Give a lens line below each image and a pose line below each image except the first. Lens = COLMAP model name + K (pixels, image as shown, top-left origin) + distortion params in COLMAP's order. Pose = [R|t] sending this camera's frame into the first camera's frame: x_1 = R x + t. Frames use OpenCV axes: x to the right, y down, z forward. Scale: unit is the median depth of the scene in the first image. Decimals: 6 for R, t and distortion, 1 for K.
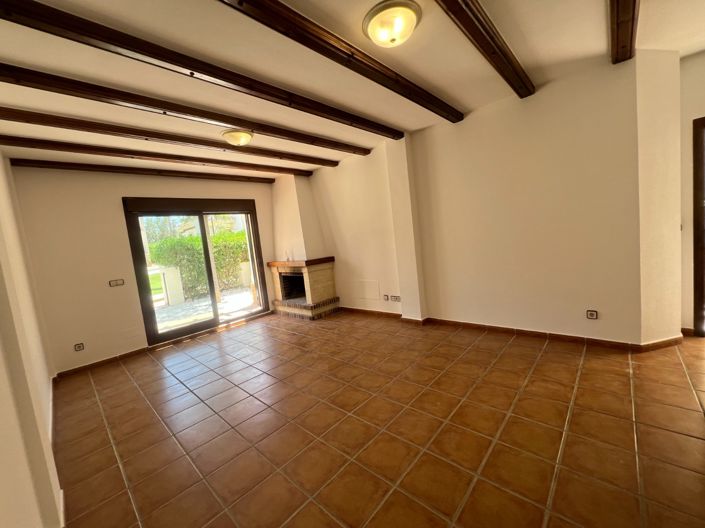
lens RADIAL K [[281.0, 0, 352.1], [0, 281.0, 265.0], [0, 0, 1]] dist [-0.000412, -0.000106]
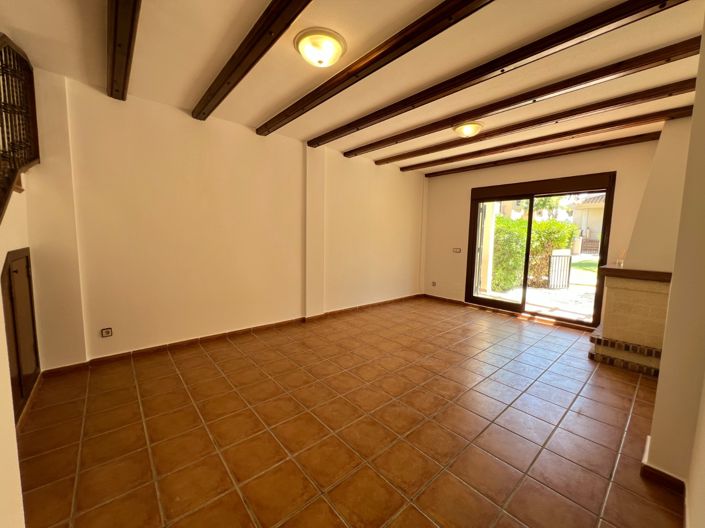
lens RADIAL K [[281.0, 0, 352.7], [0, 281.0, 264.3], [0, 0, 1]] dist [-0.000412, -0.000106]
pose [[-0.106731, 0.205749, -0.972767, 0.613614], [-0.104690, 0.970592, 0.216775, -0.119898], [0.988761, 0.124976, -0.082052, 0.579389]]
